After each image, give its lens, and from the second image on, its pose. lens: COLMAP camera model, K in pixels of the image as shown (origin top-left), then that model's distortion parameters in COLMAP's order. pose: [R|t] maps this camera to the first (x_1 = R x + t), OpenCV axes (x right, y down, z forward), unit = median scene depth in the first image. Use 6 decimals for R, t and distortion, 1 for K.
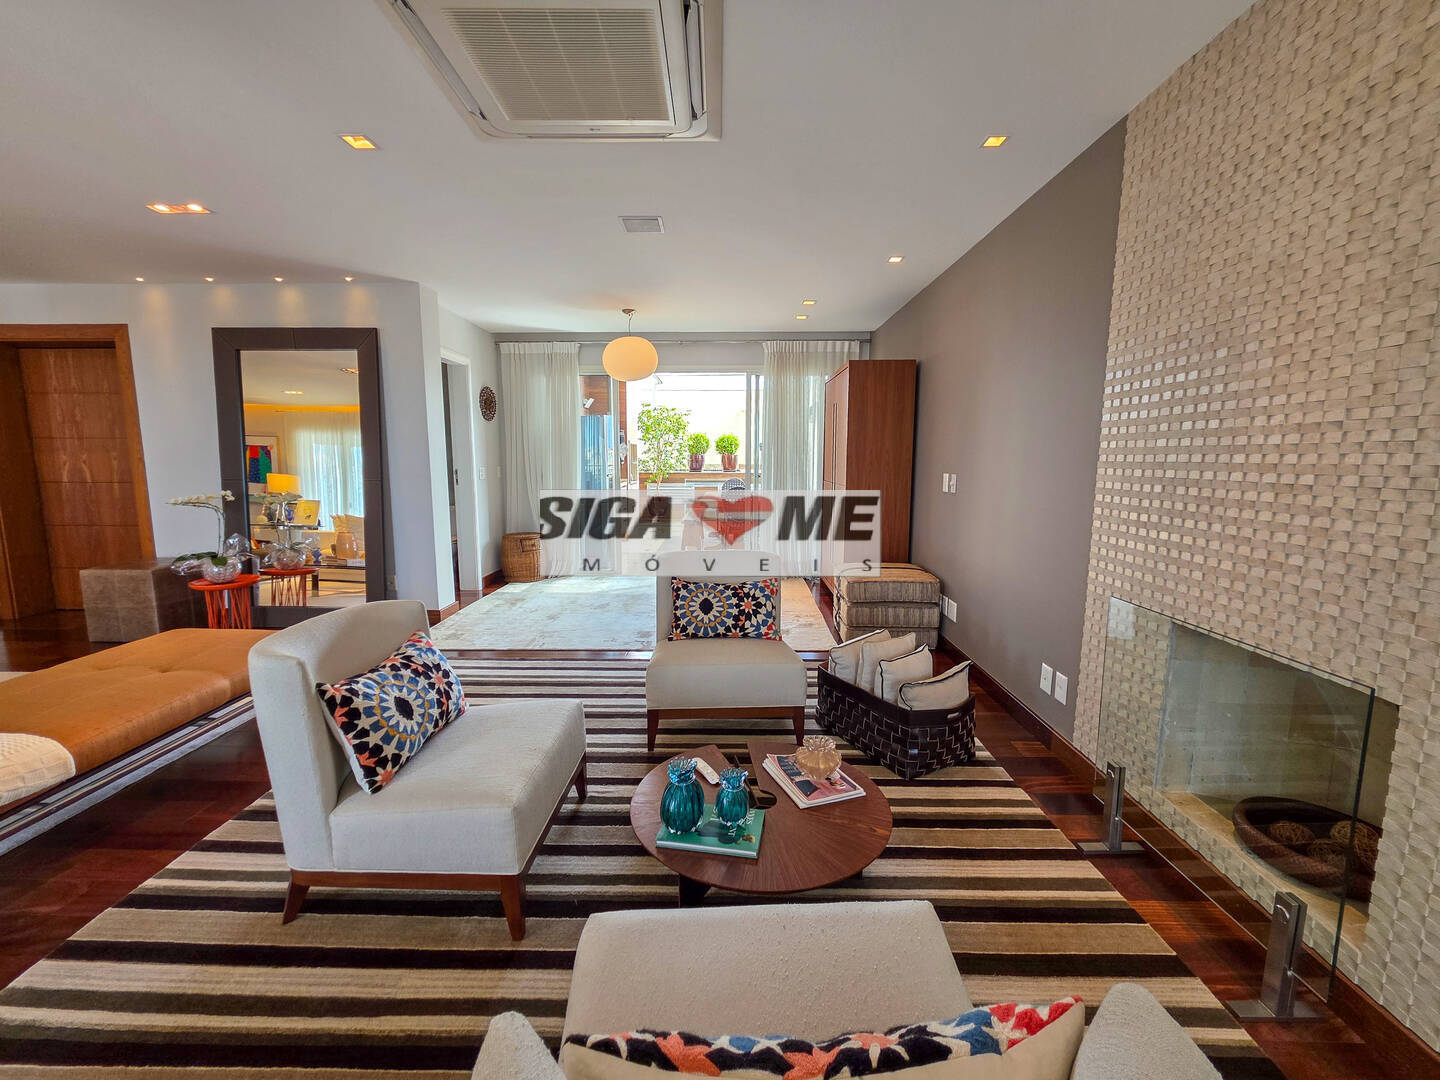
lens RADIAL K [[588.0, 0, 719.1], [0, 588.0, 535.5], [0, 0, 1]] dist [0.000844, -0.000600]
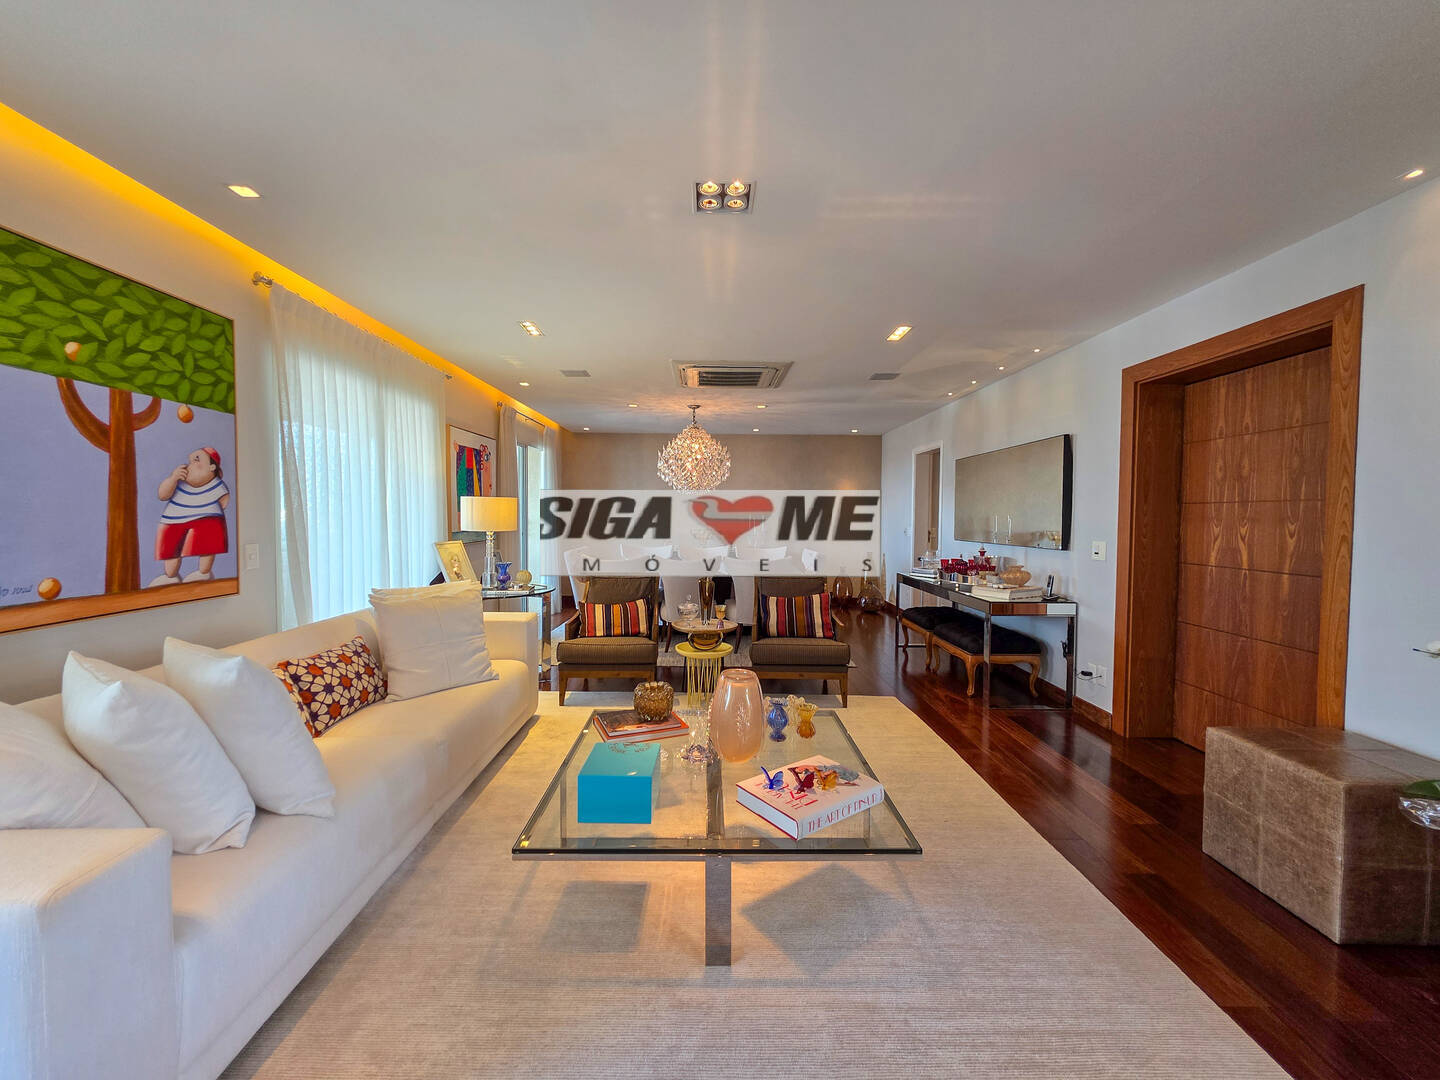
lens RADIAL K [[575.0, 0, 711.2], [0, 575.0, 535.1], [0, 0, 1]] dist [0.000403, -0.000091]
pose [[0.012694, 0.032475, -0.999392, -0.458424], [-0.136382, 0.990188, 0.030444, -0.068579], [0.990575, 0.135912, 0.016999, 0.412601]]
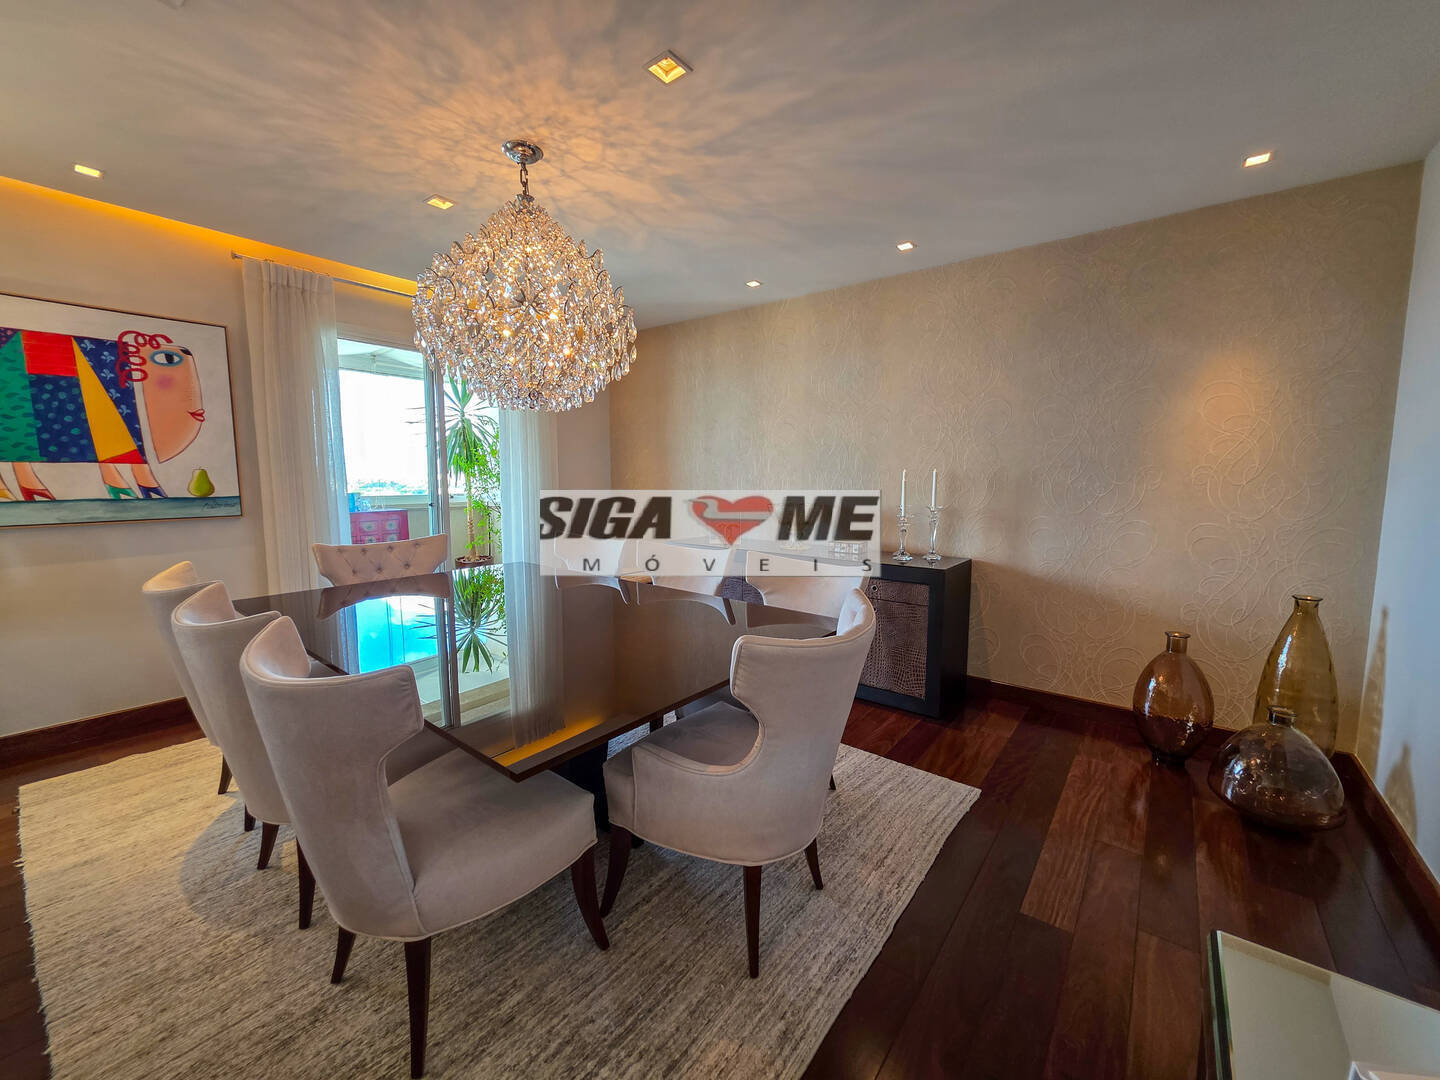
lens RADIAL K [[583.0, 0, 701.1], [0, 583.0, 532.3], [0, 0, 1]] dist [-0.000014, -0.000254]
pose [[-0.625806, 0.069044, -0.776917, -1.548832], [-0.107142, 0.979022, 0.173308, -0.117651], [0.772585, 0.191698, -0.605280, 0.832330]]
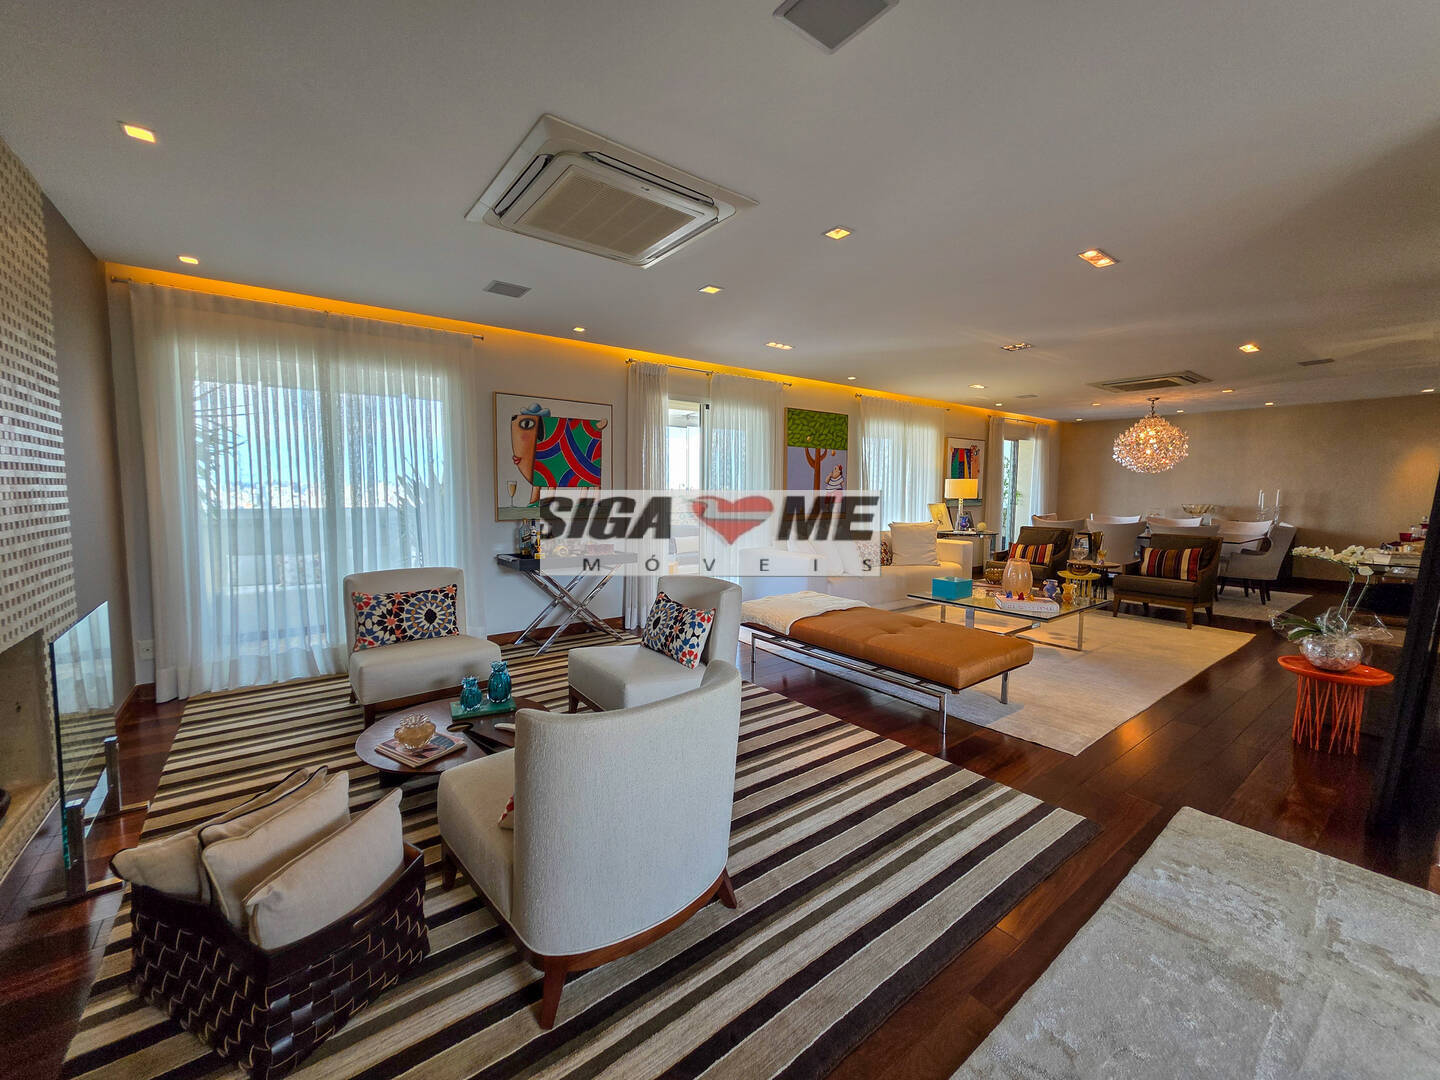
lens RADIAL K [[572.1, 0, 716.8], [0, 572.1, 538.1], [0, 0, 1]] dist [0.000261, -0.000185]
pose [[-0.793273, 0.044711, -0.607223, 0.170624], [-0.086810, 0.978806, 0.185480, -0.130770], [0.602646, 0.199849, -0.772579, 0.951009]]
